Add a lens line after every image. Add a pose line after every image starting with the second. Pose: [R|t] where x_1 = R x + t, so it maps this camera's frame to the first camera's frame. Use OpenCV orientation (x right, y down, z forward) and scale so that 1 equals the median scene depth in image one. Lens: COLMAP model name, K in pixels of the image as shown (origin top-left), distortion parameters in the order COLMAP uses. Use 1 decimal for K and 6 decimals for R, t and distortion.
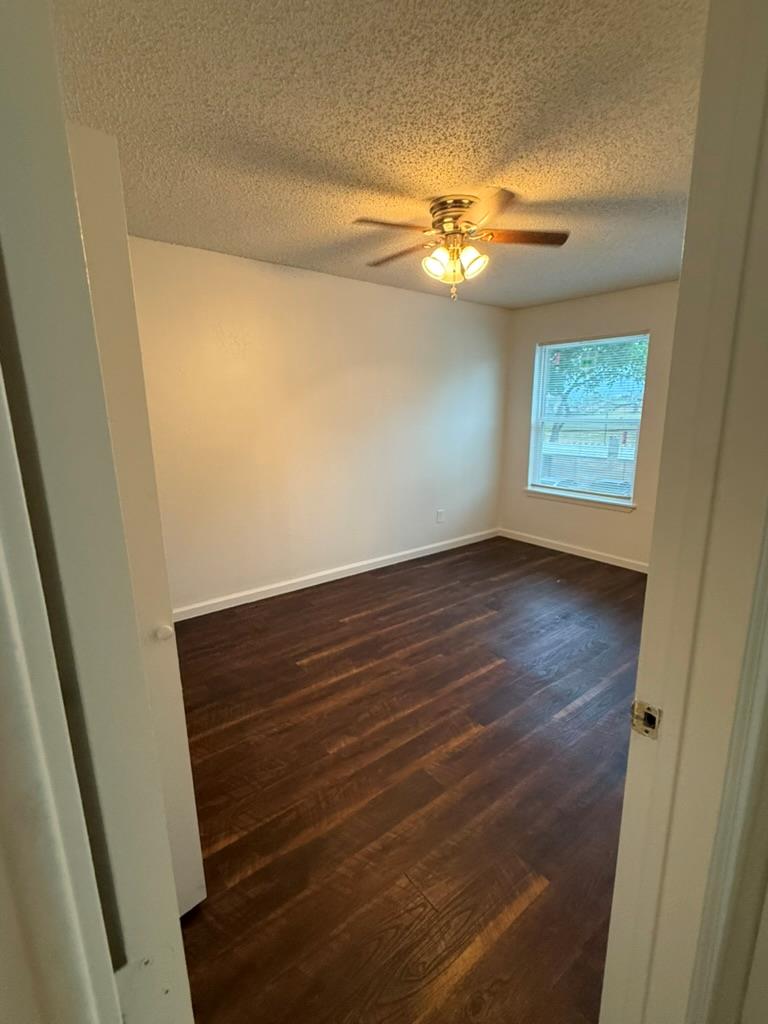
lens RADIAL K [[474.3, 0, 384.2], [0, 474.3, 512.0], [0, 0, 1]] dist [-0.004238, 0.001678]
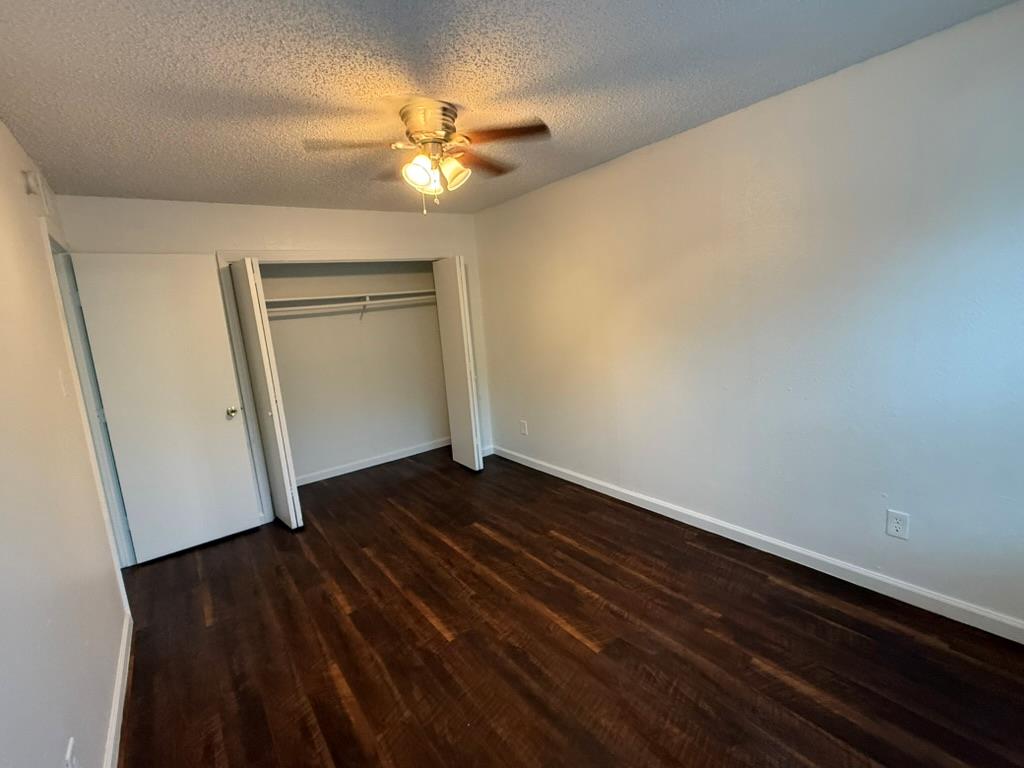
lens RADIAL K [[474.3, 0, 510.4], [0, 474.3, 382.4], [0, 0, 1]] dist [-0.004238, 0.001678]
pose [[-0.037760, 0.171017, -0.984544, 0.845290], [-0.134628, 0.975394, 0.174590, -0.234587], [0.990176, 0.139140, -0.013807, 0.917201]]
